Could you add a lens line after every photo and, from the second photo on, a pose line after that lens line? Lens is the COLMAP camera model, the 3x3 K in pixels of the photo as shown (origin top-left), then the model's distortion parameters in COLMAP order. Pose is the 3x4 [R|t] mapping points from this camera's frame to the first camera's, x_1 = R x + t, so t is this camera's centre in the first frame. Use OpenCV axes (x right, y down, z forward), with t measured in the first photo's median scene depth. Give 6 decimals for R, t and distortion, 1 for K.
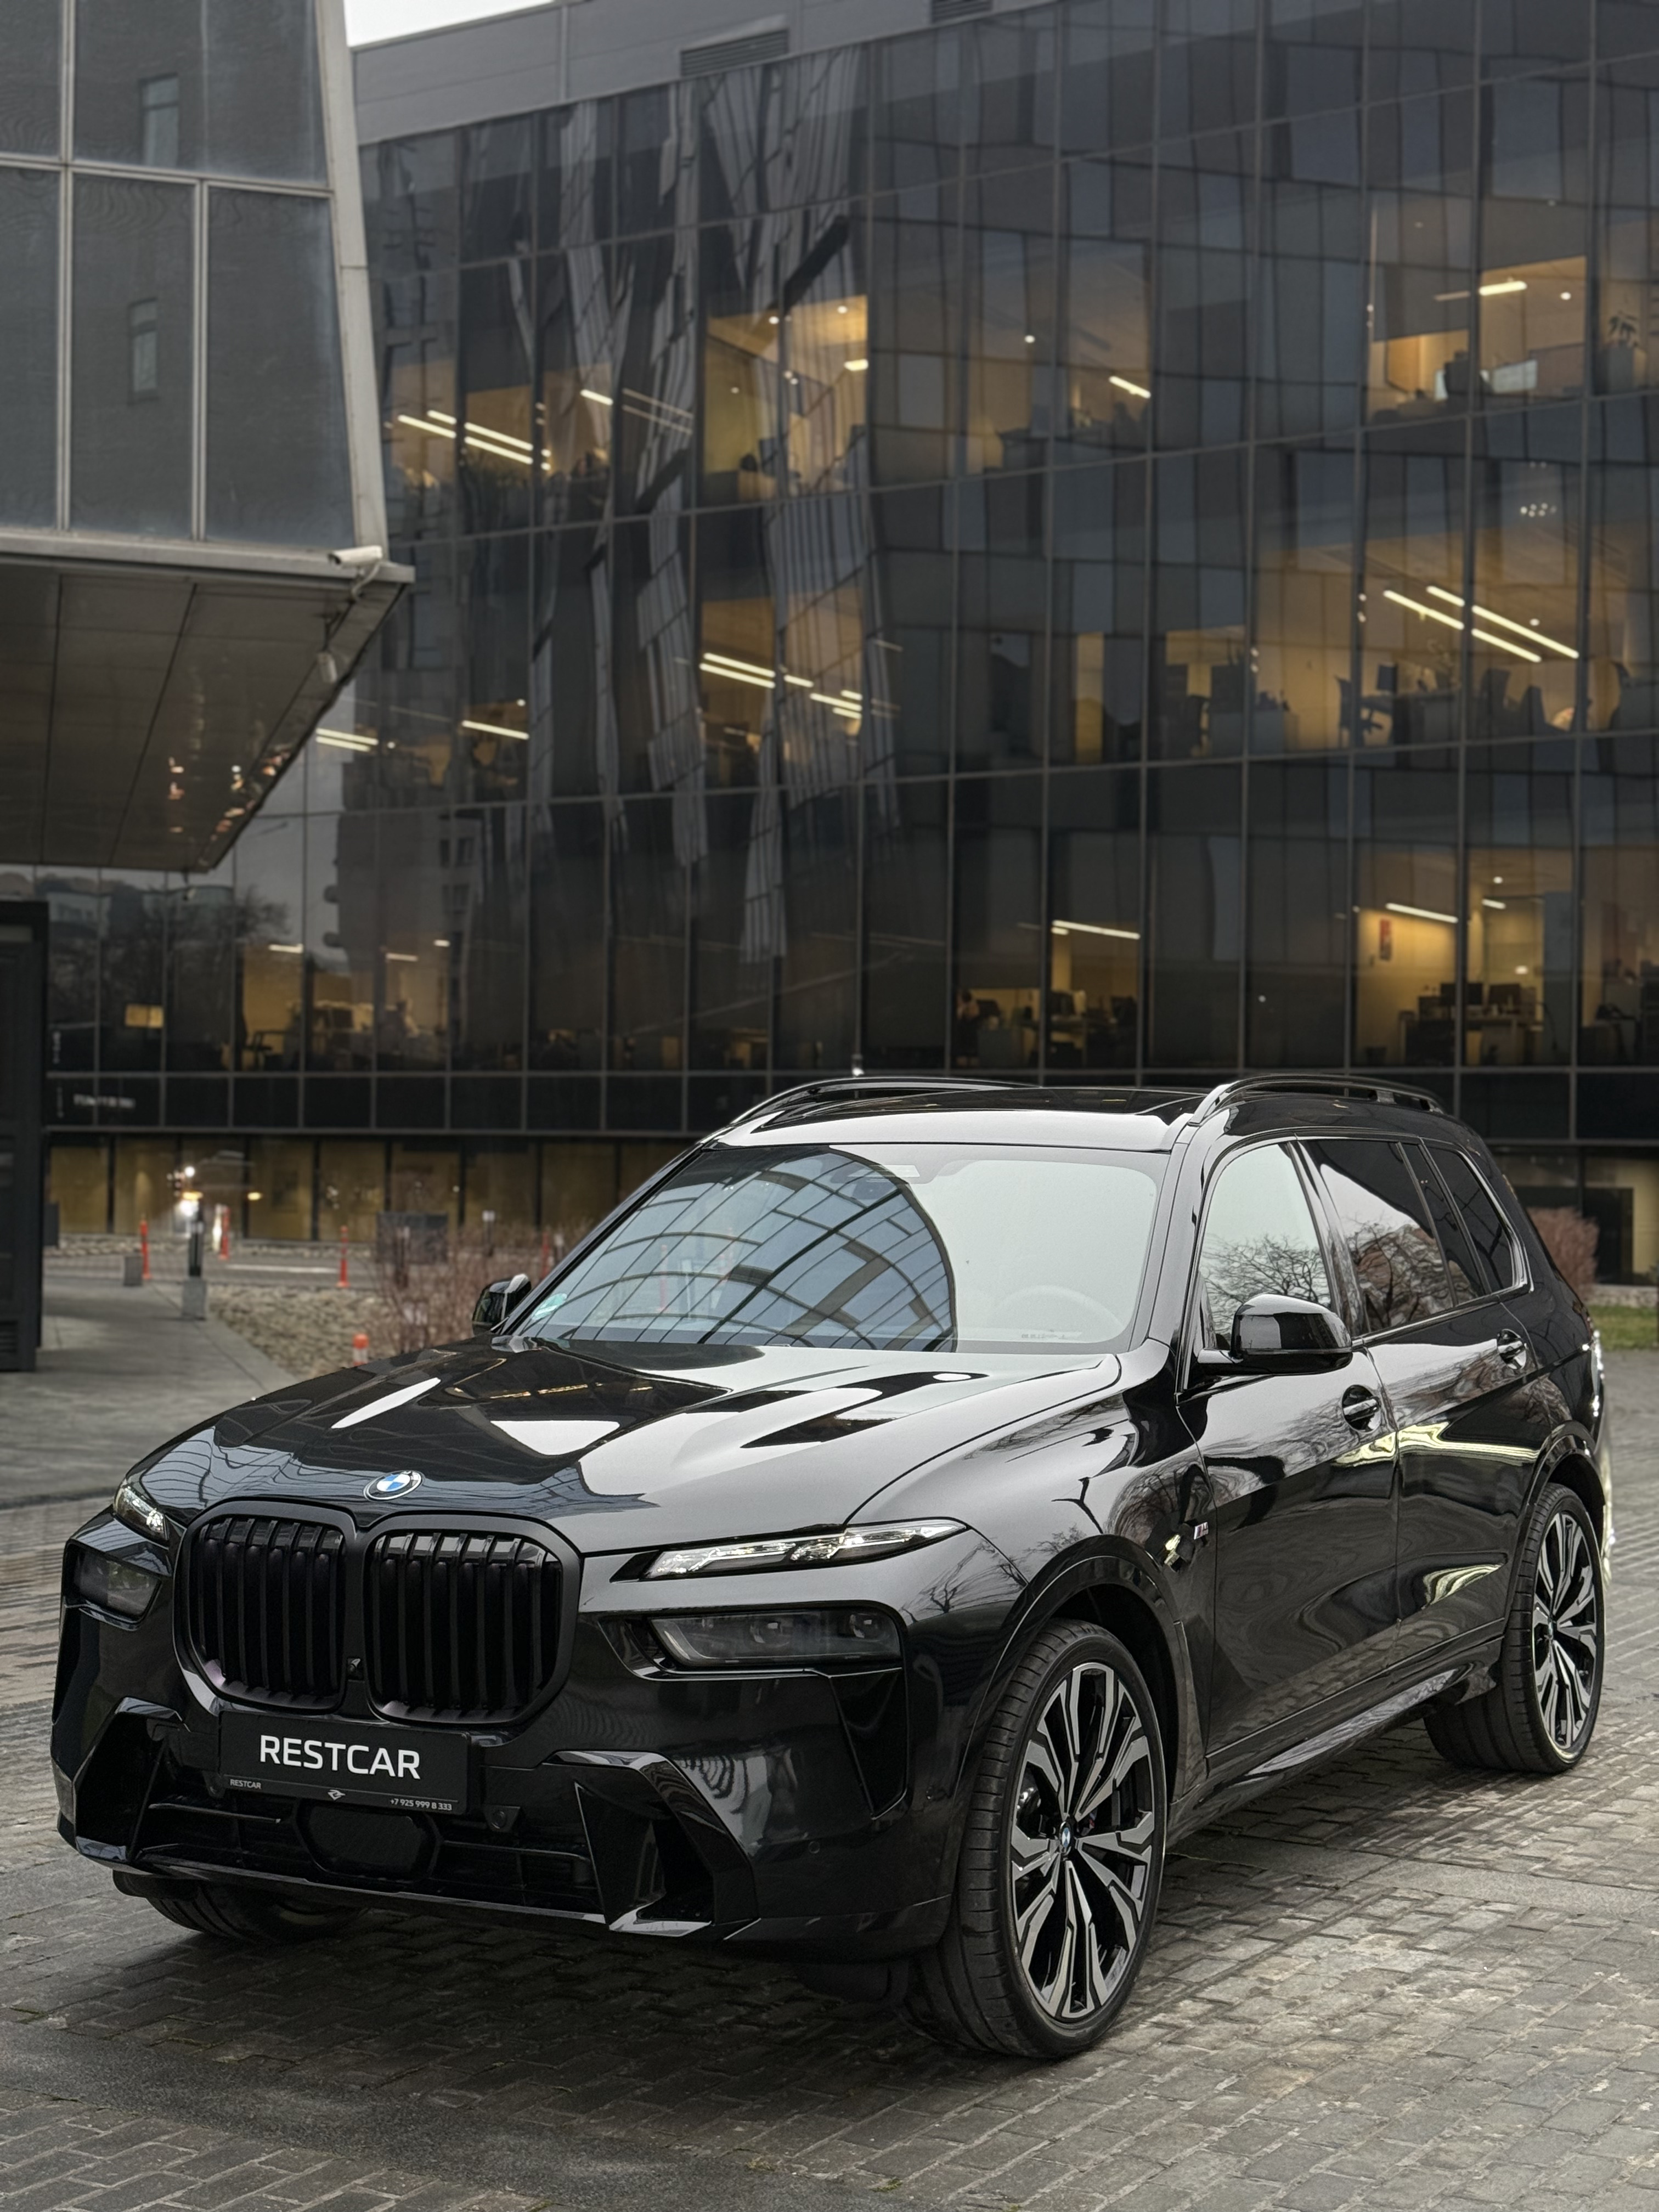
lens RADIAL K [[3072.6, 0, 829.5], [0, 3072.6, 1106.0], [0, 0, 1]] dist [0.153189, -0.304572]
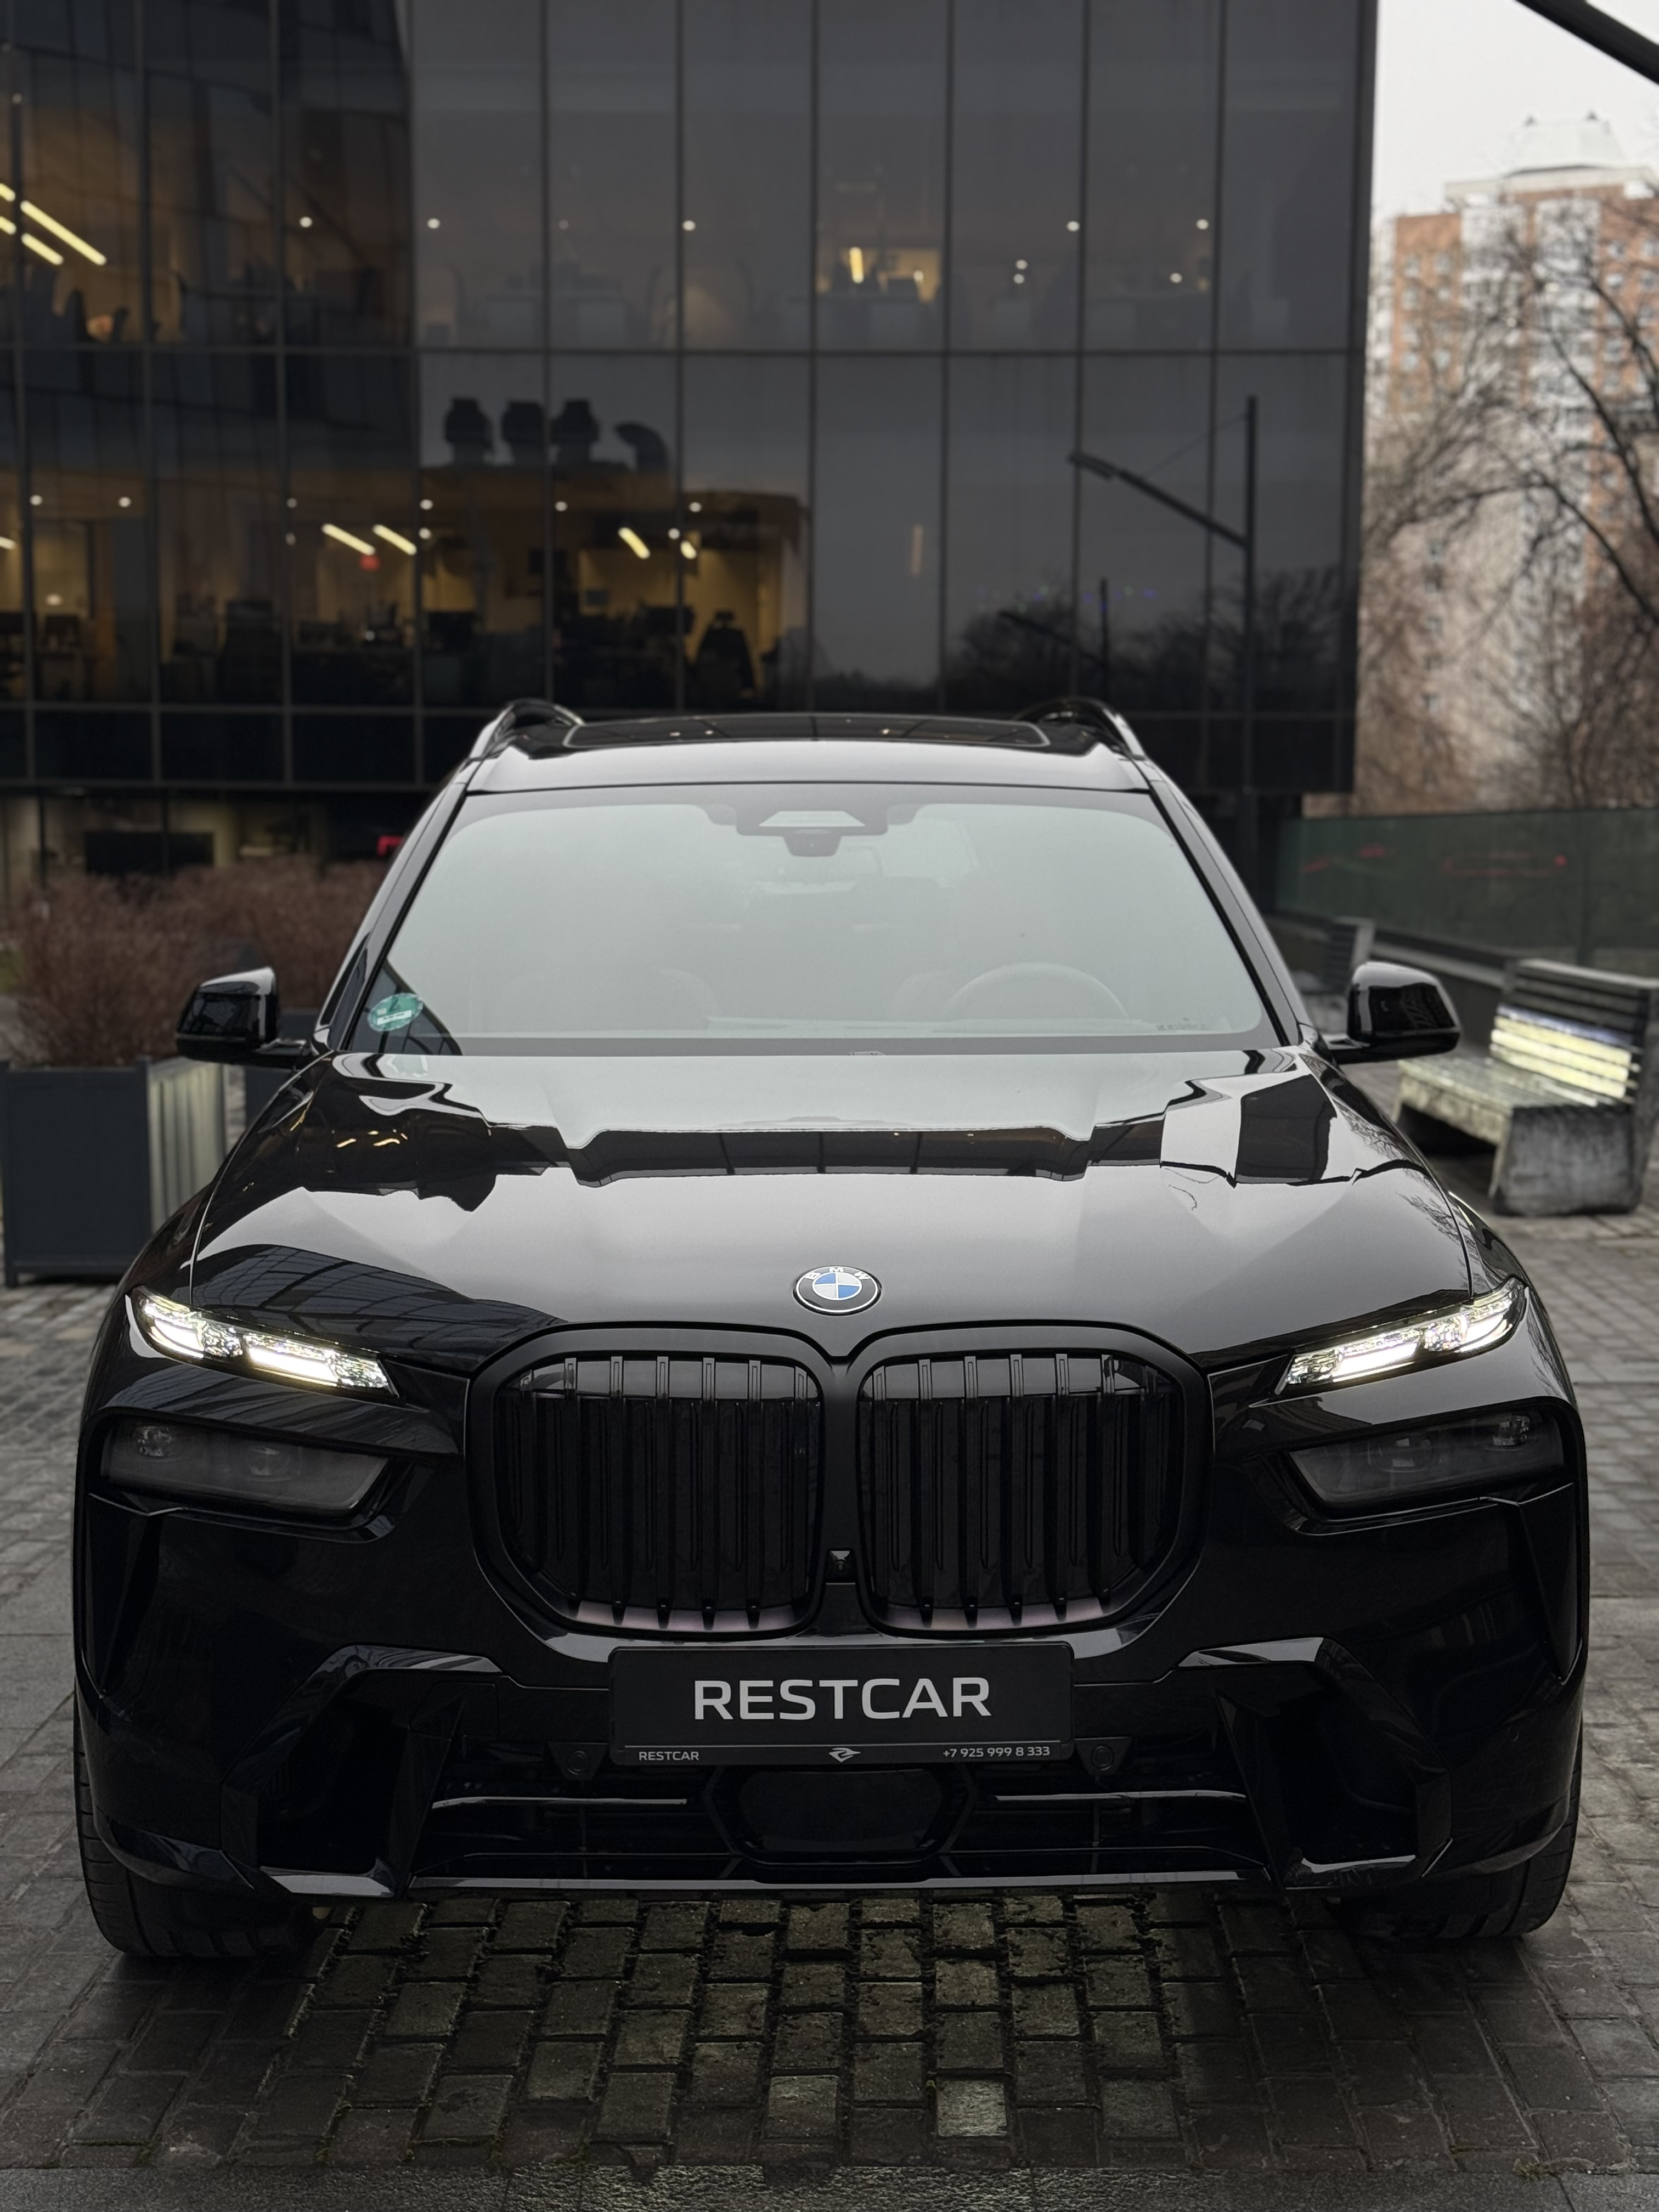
lens RADIAL K [[3077.3, 0, 829.5], [0, 3077.3, 1106.0], [0, 0, 1]] dist [0.141548, -0.094709]
pose [[0.864984, -0.053139, 0.498978, -0.465600], [-0.004358, 0.993544, 0.113363, 0.007317], [-0.501781, -0.100232, 0.859168, 0.423223]]
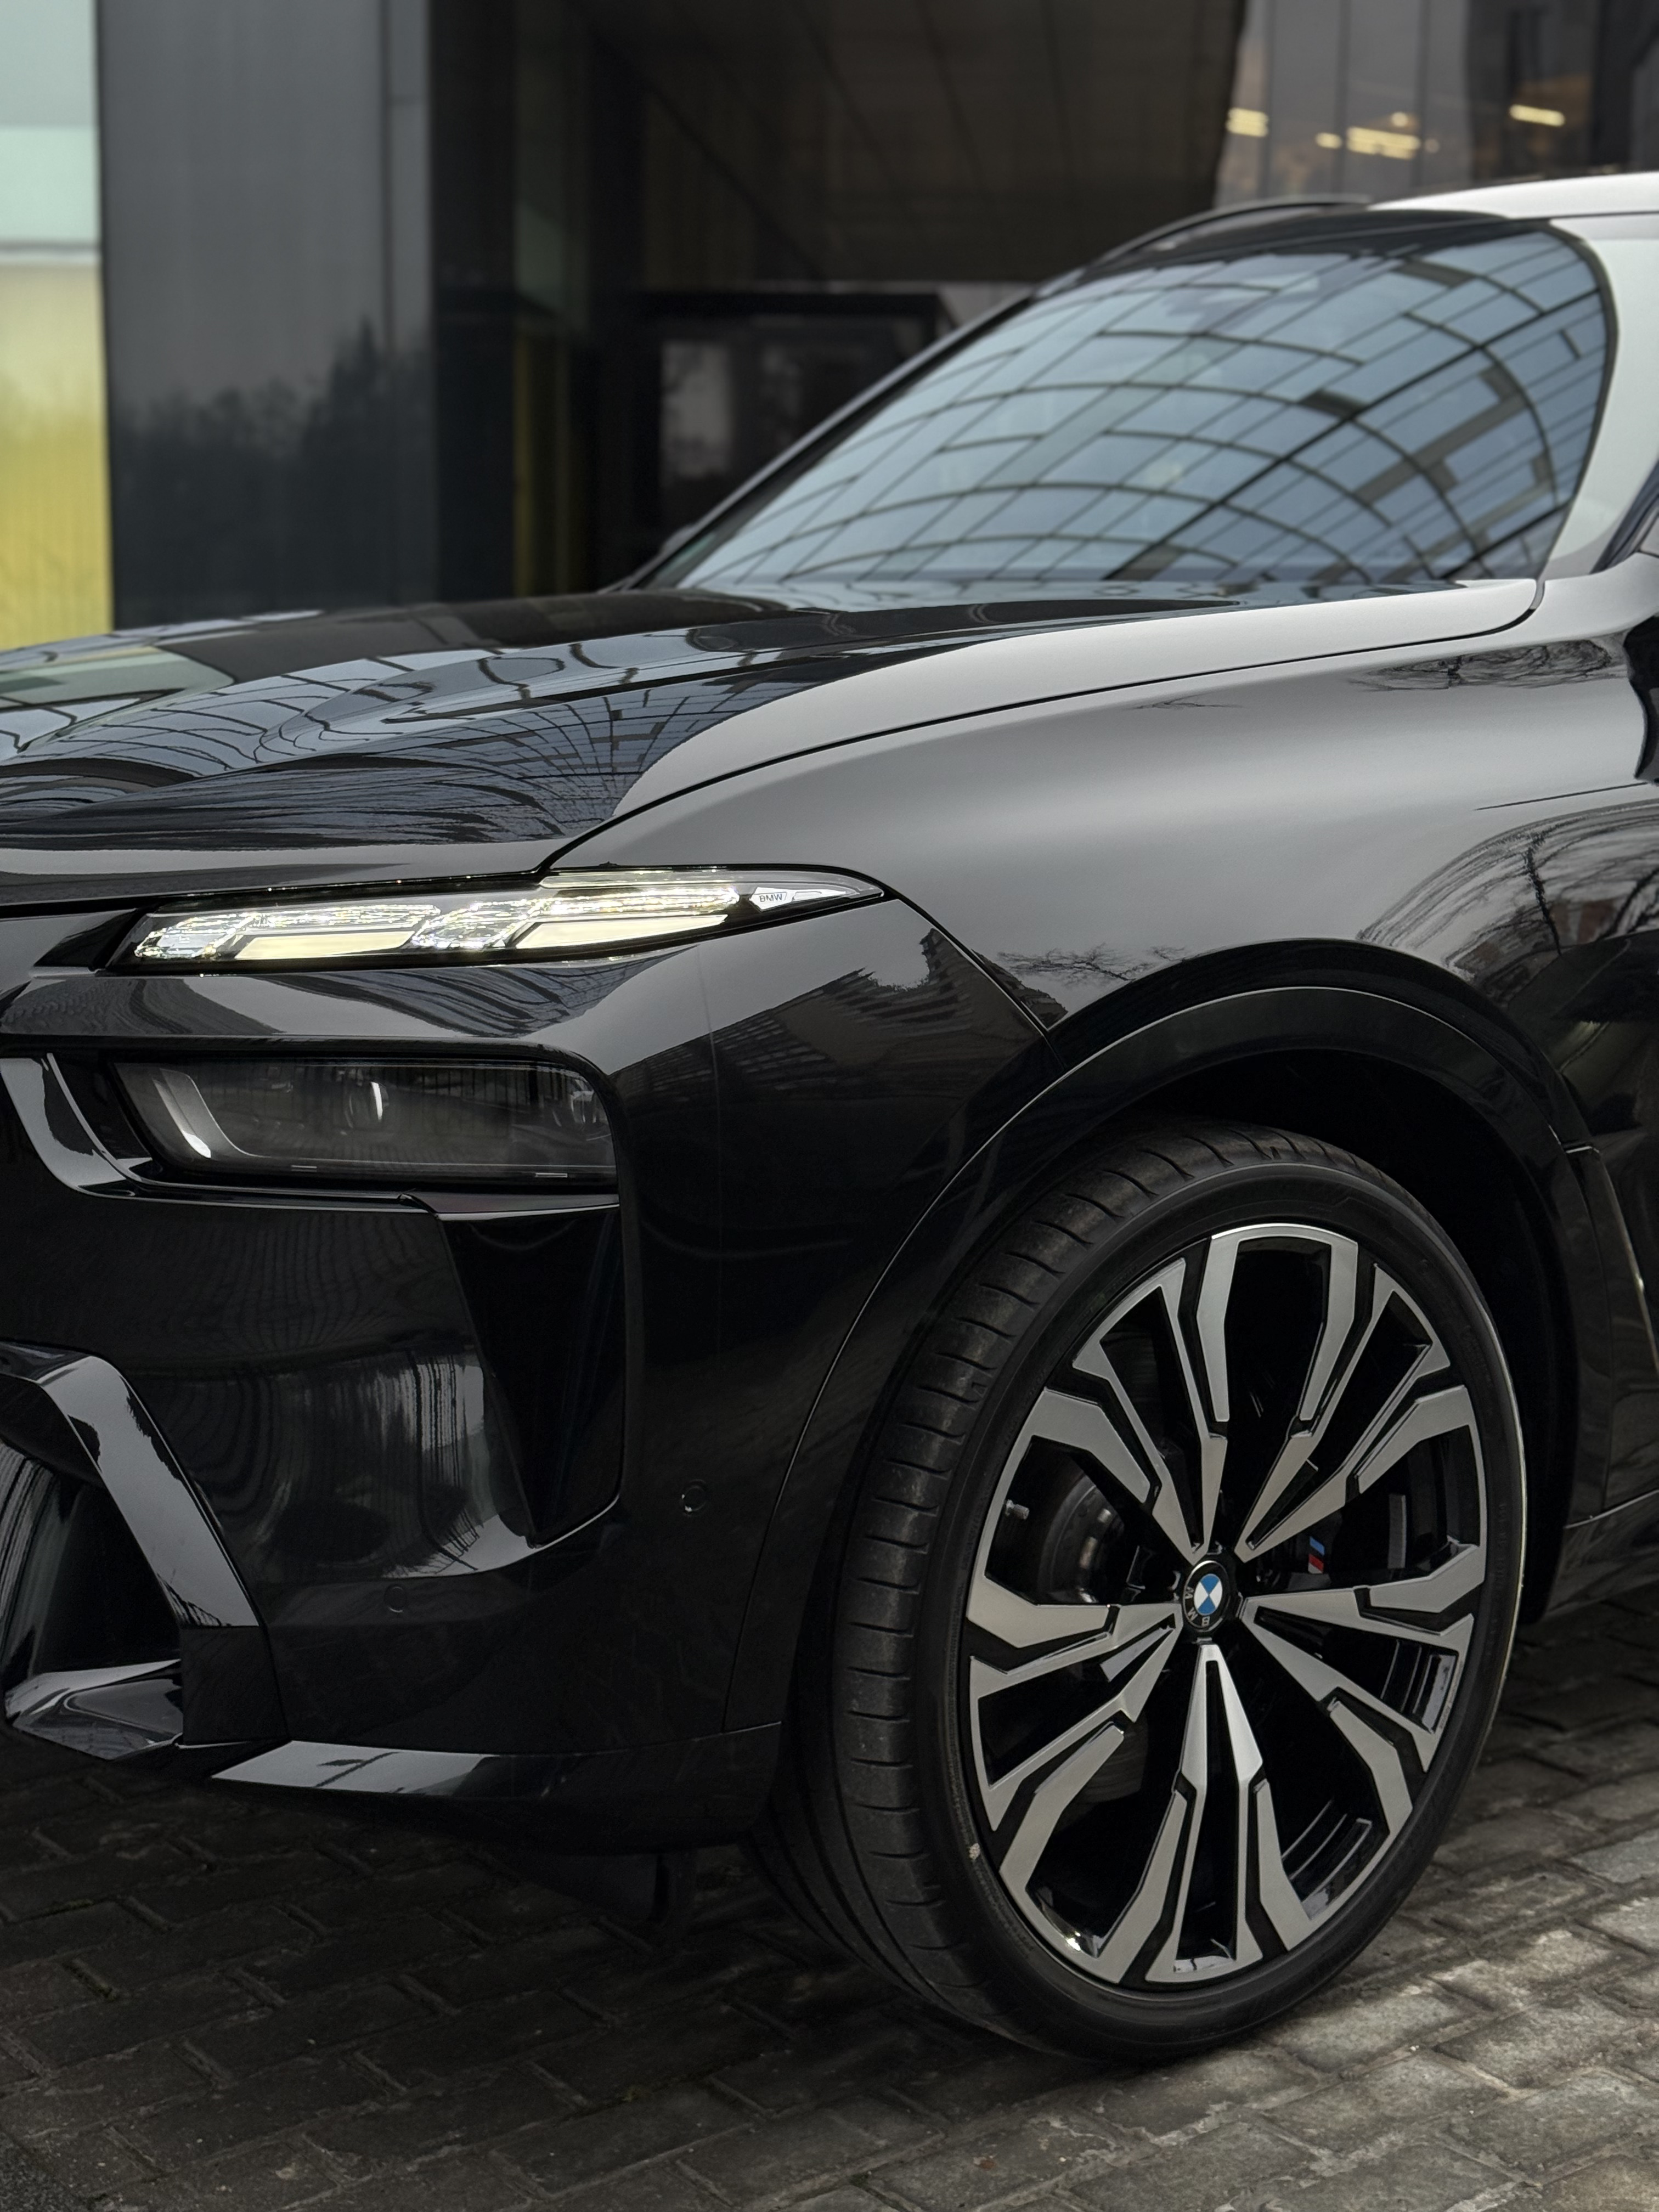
lens RADIAL K [[3072.6, 0, 829.5], [0, 3072.6, 1106.0], [0, 0, 1]] dist [0.153189, -0.304572]
pose [[0.938135, 0.054740, -0.341916, 0.178240], [0.000712, 0.987118, 0.159990, 0.094582], [0.346269, -0.150336, 0.926011, 0.582440]]
